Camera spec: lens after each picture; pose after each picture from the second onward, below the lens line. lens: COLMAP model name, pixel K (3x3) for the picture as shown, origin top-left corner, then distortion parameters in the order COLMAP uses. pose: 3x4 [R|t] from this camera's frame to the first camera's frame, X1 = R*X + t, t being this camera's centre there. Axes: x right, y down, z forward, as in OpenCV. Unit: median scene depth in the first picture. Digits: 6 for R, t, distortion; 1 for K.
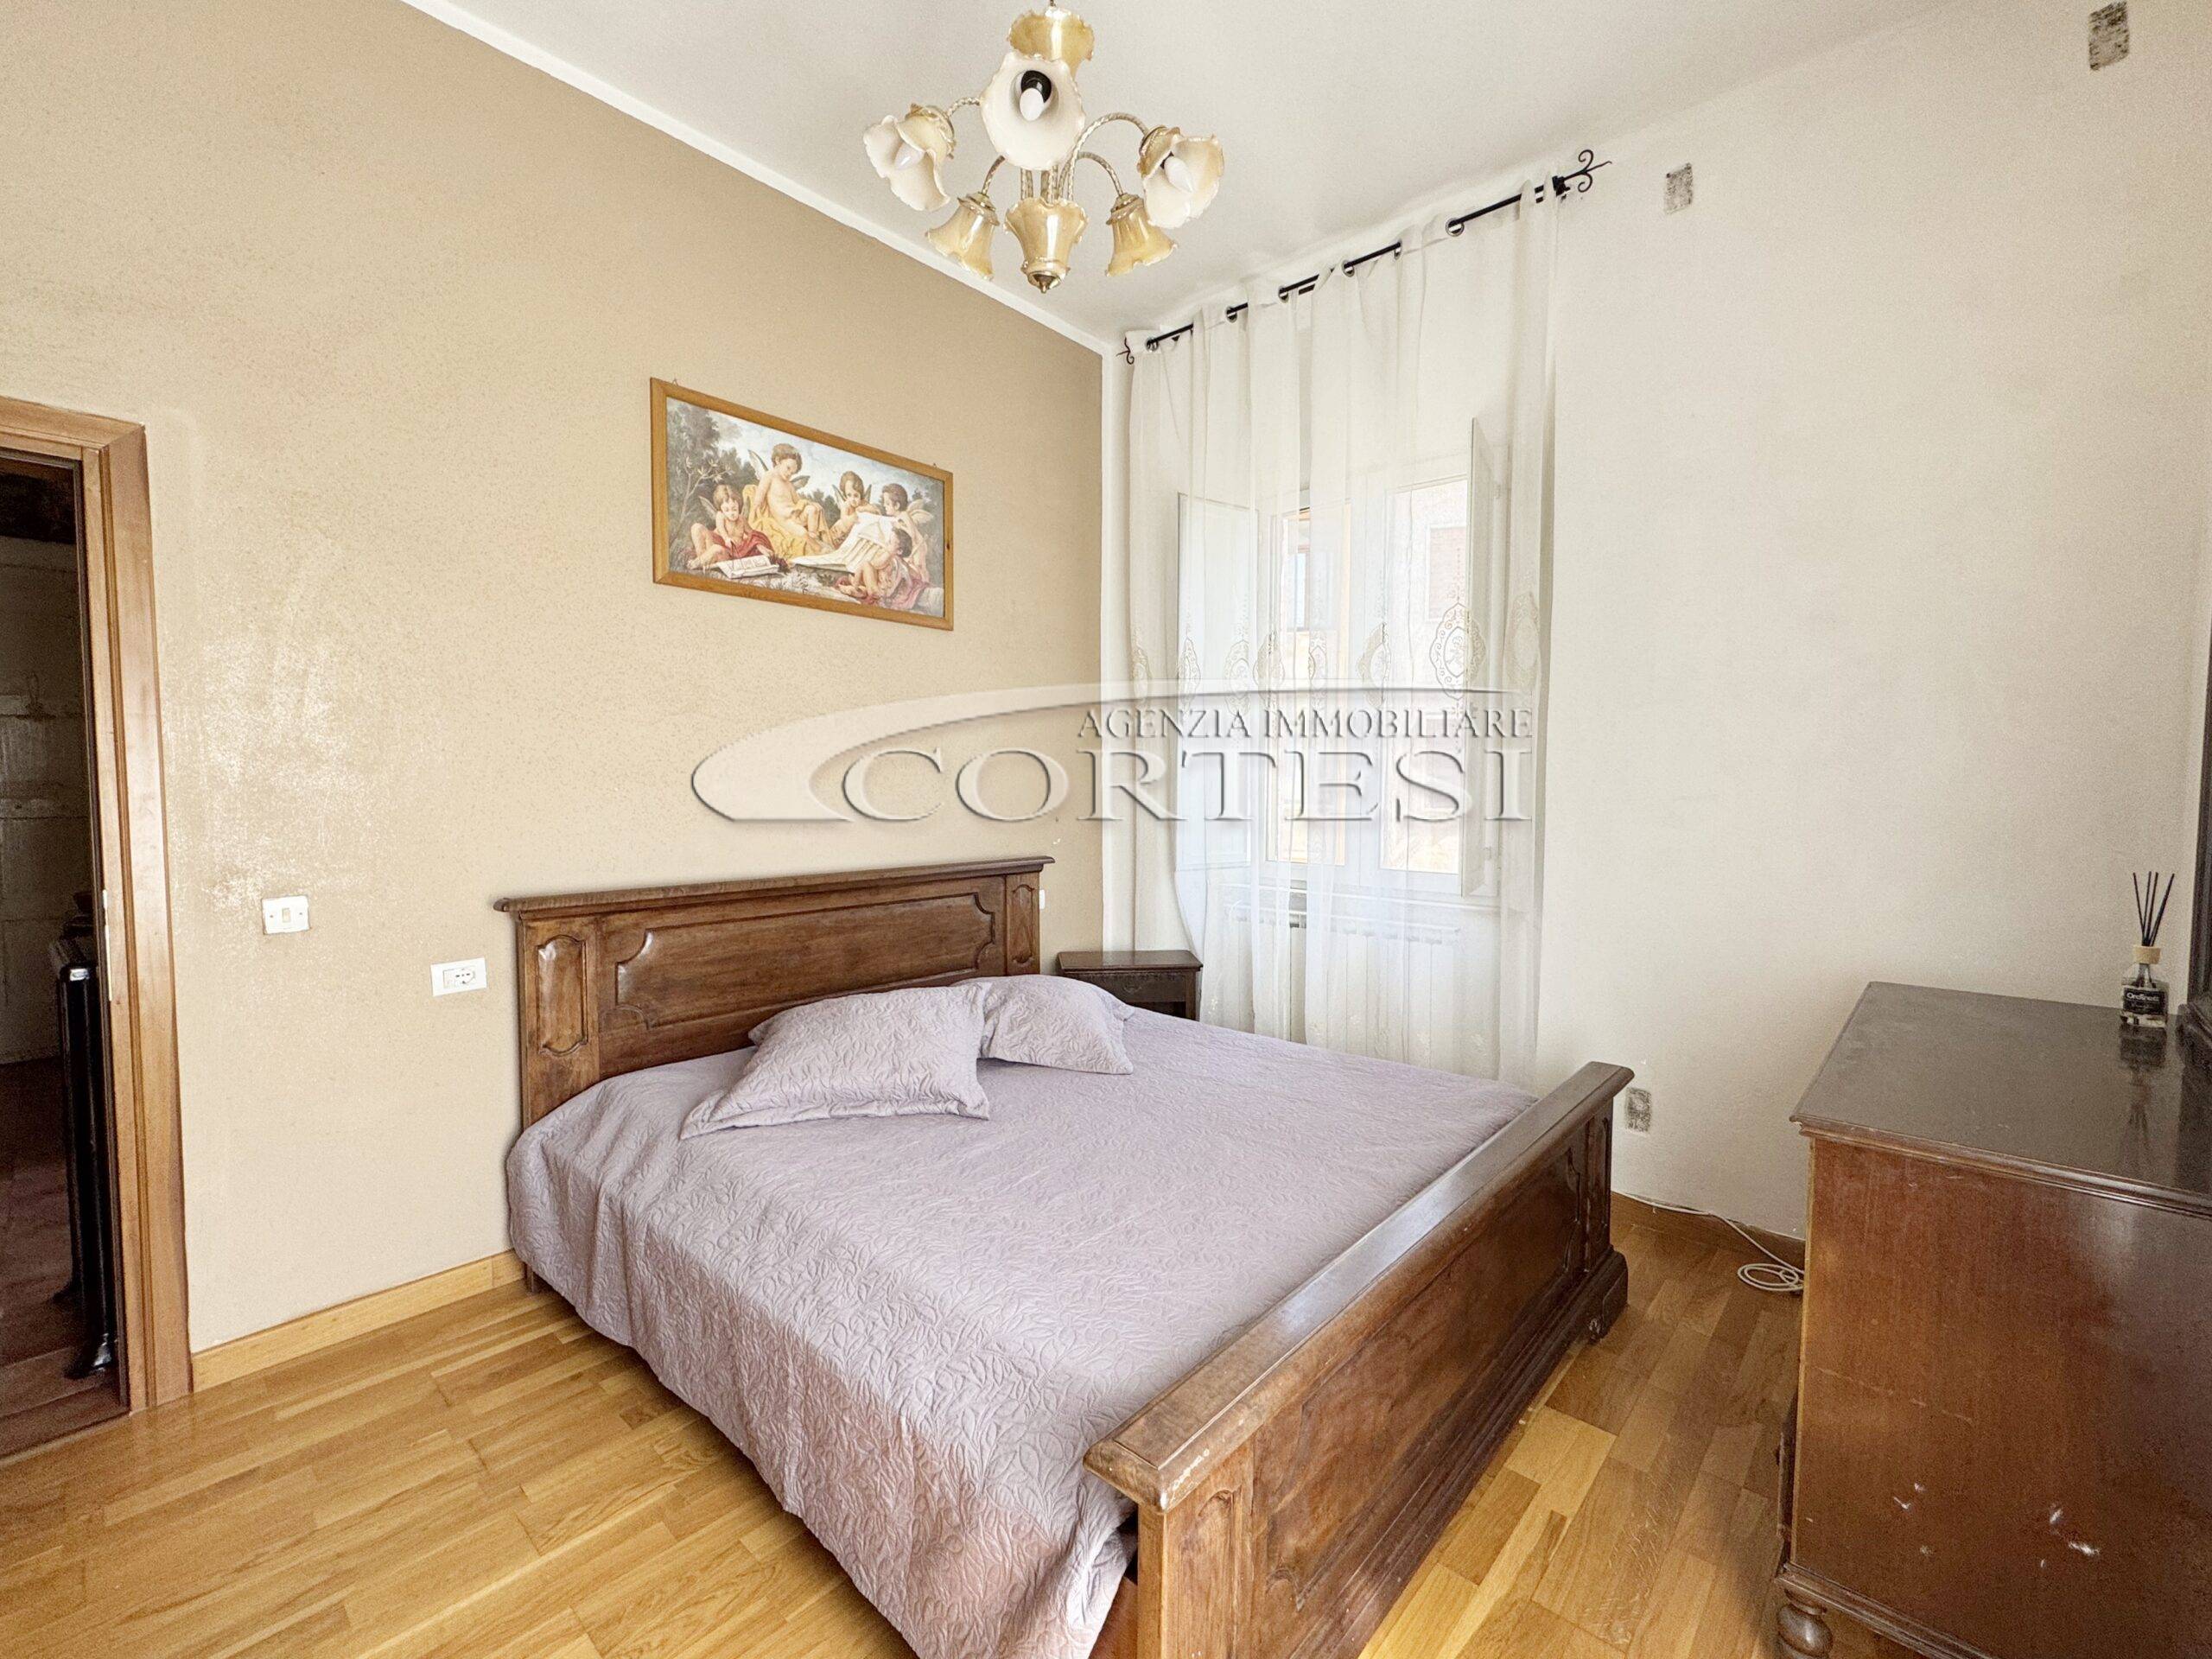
lens RADIAL K [[905.1, 0, 1105.5], [0, 905.1, 828.8], [0, 0, 1]] dist [-0.001451, 0.000418]
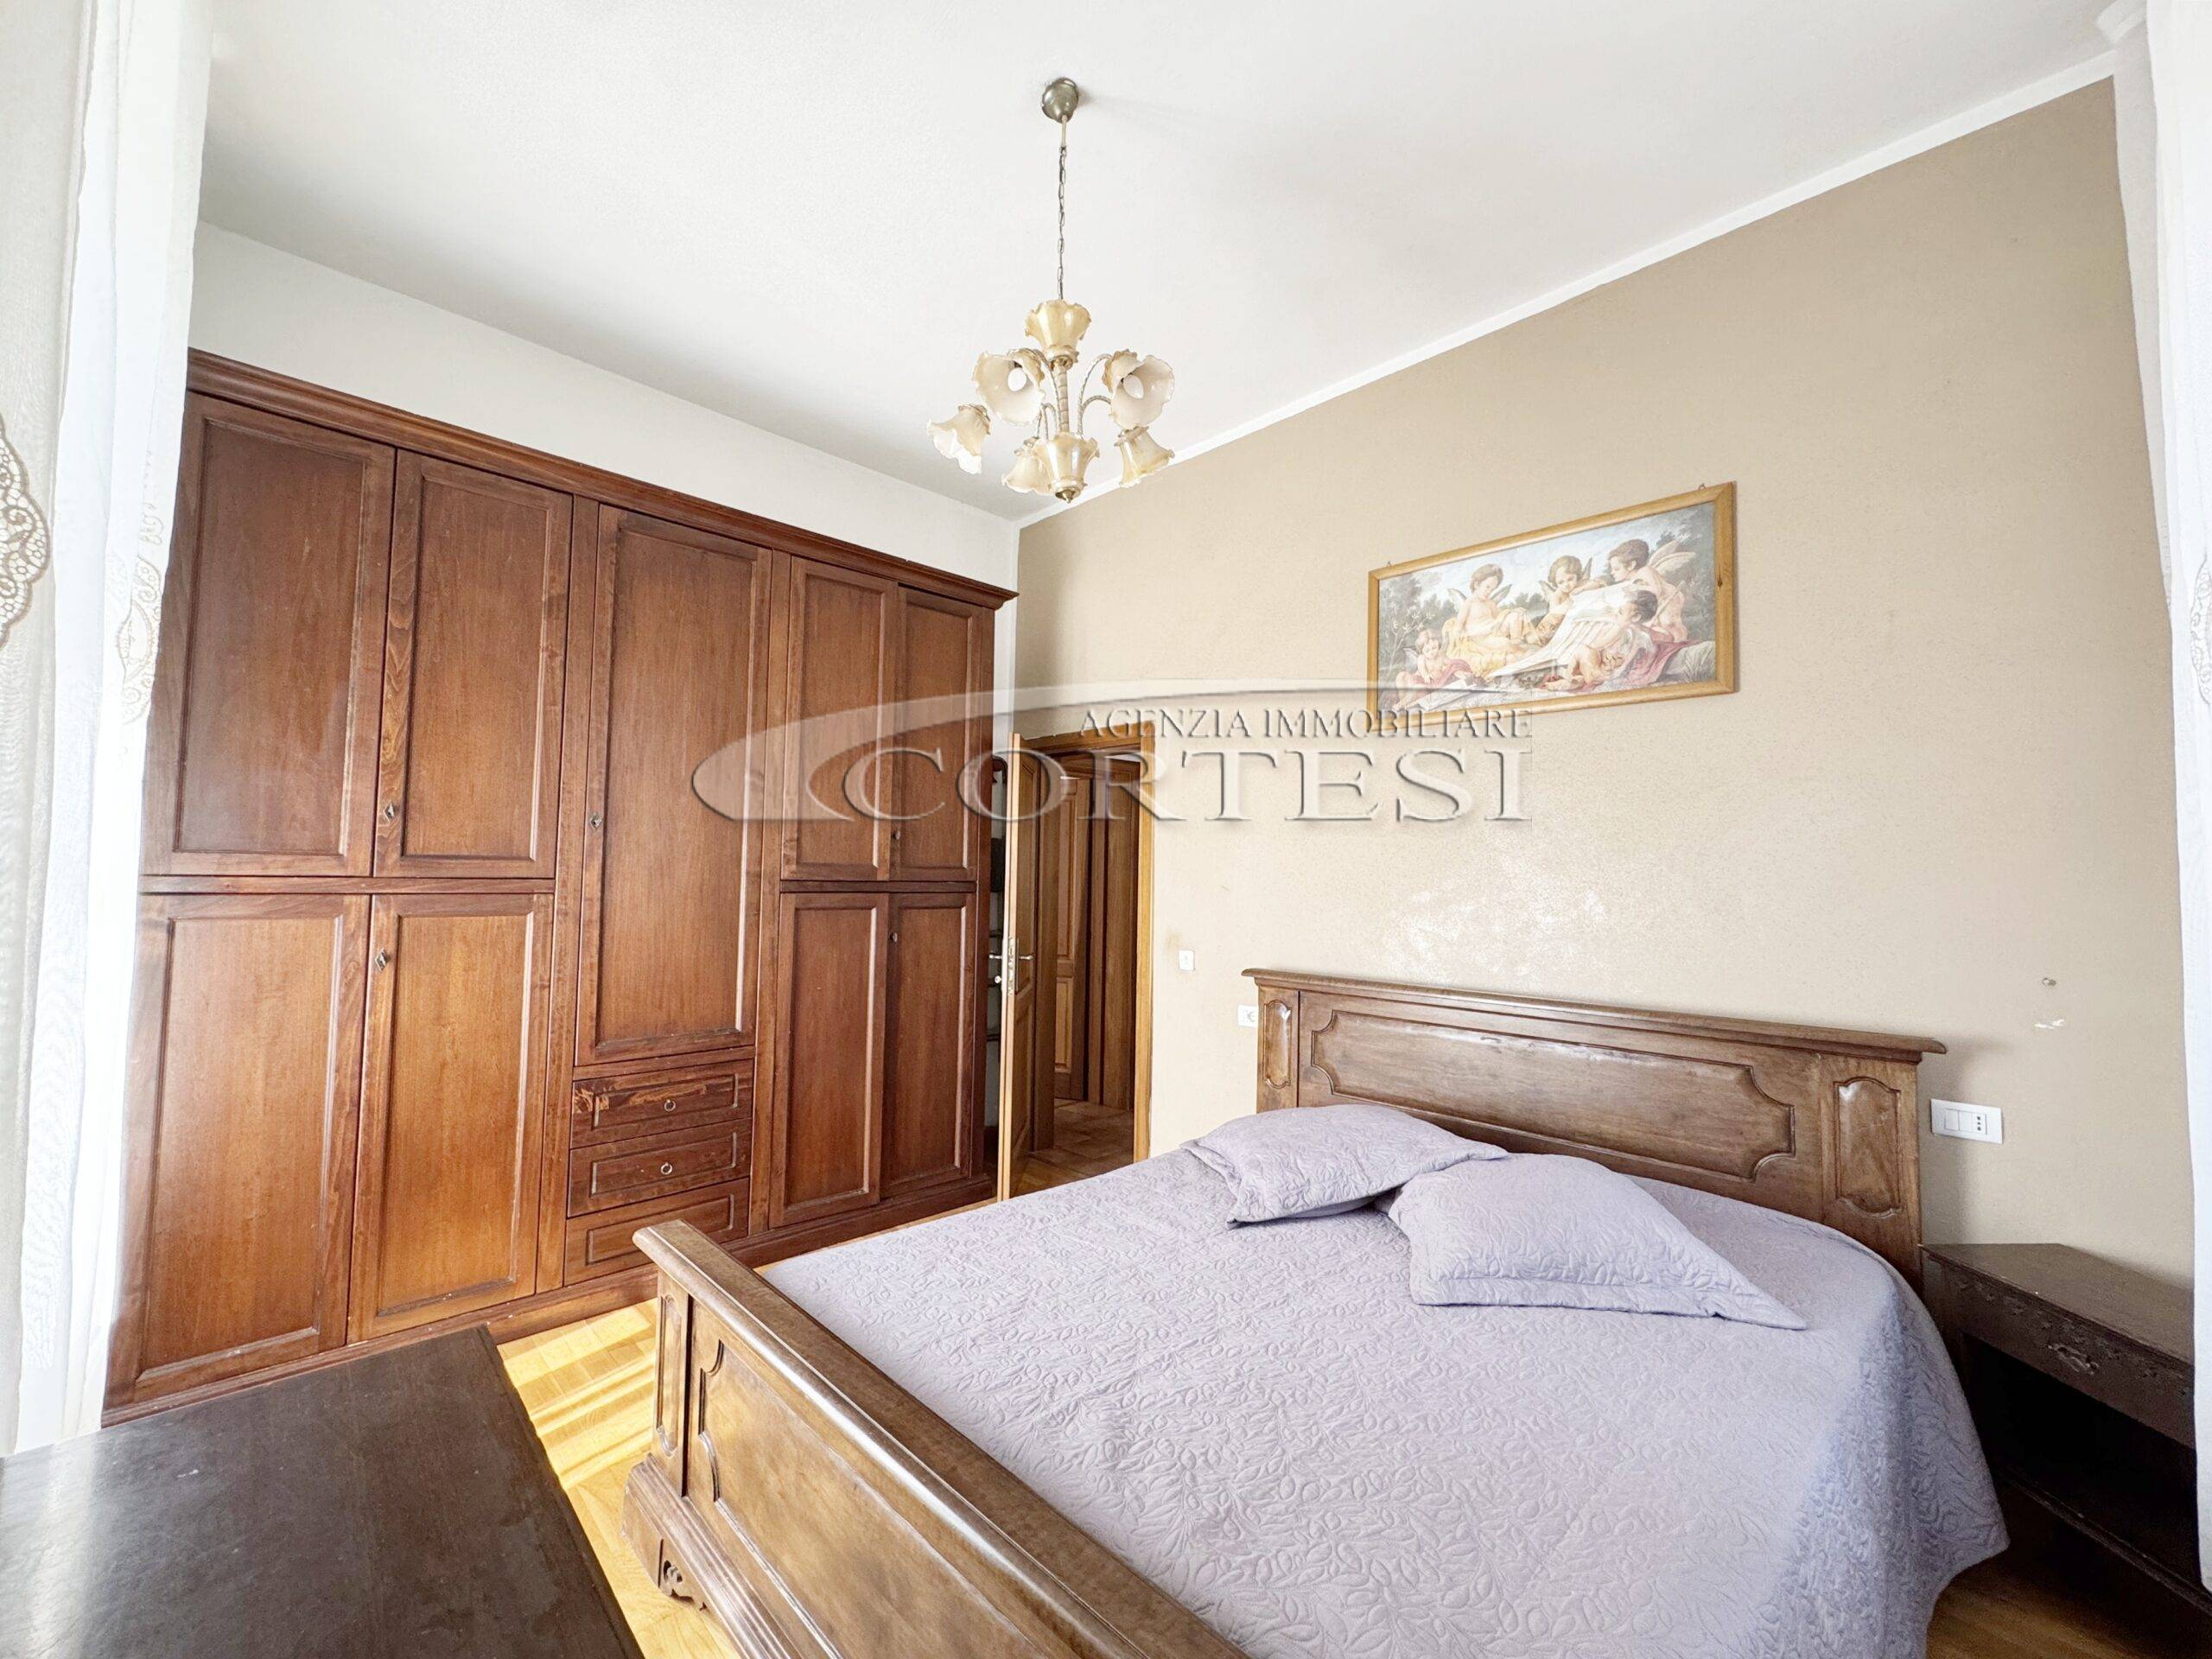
lens RADIAL K [[905.1, 0, 1096.2], [0, 905.1, 832.8], [0, 0, 1]] dist [-0.001451, 0.000418]
pose [[-0.050233, -0.053725, -0.997291, 0.644532], [-0.071476, 0.996185, -0.050065, -0.039623], [0.996177, 0.068768, -0.053882, 0.610284]]
